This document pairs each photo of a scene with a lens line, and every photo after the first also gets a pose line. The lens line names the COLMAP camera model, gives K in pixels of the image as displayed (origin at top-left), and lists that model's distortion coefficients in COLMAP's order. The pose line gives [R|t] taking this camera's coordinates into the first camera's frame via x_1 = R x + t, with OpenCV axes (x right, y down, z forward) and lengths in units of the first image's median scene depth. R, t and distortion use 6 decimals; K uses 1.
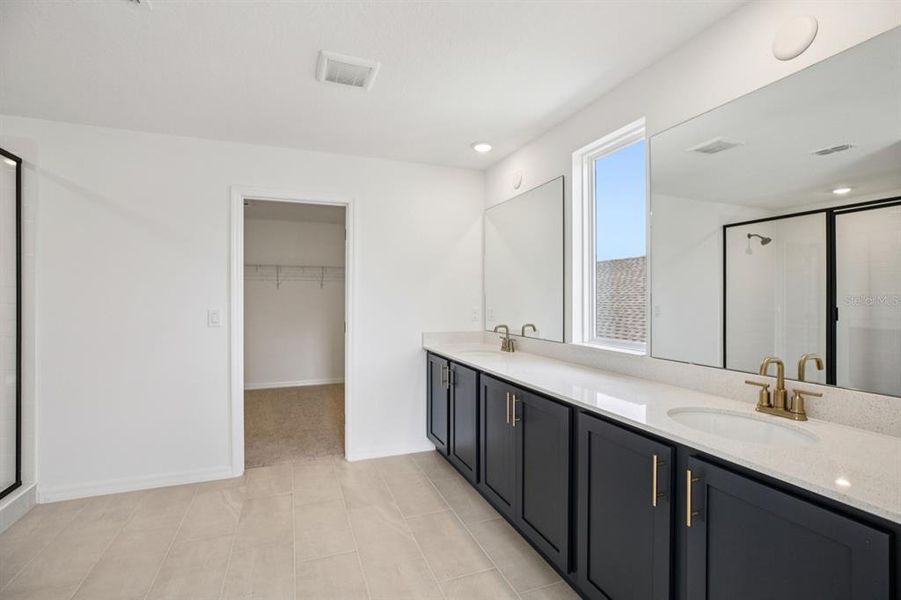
lens RADIAL K [[423.0, 0, 450.5], [0, 423.0, 300.0], [0, 0, 1]] dist [-0.000331, 0.000107]
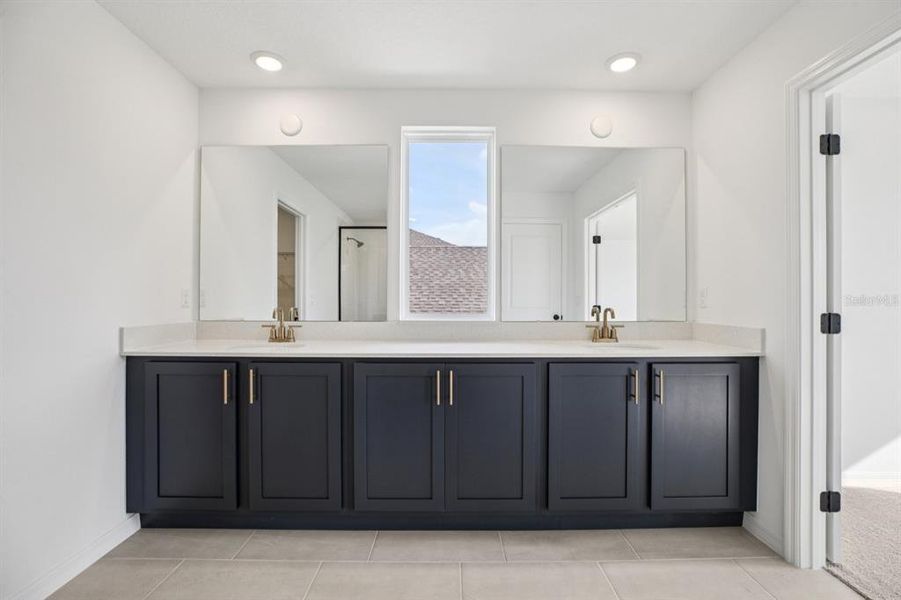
lens RADIAL K [[412.5, 0, 450.5], [0, 412.5, 300.0], [0, 0, 1]] dist [-0.046589, -0.000030]
pose [[0.337077, 0.006005, 0.941458, -0.442043], [0.001220, 0.999976, -0.006815, 0.048816], [-0.941476, 0.003446, 0.337062, 0.449770]]
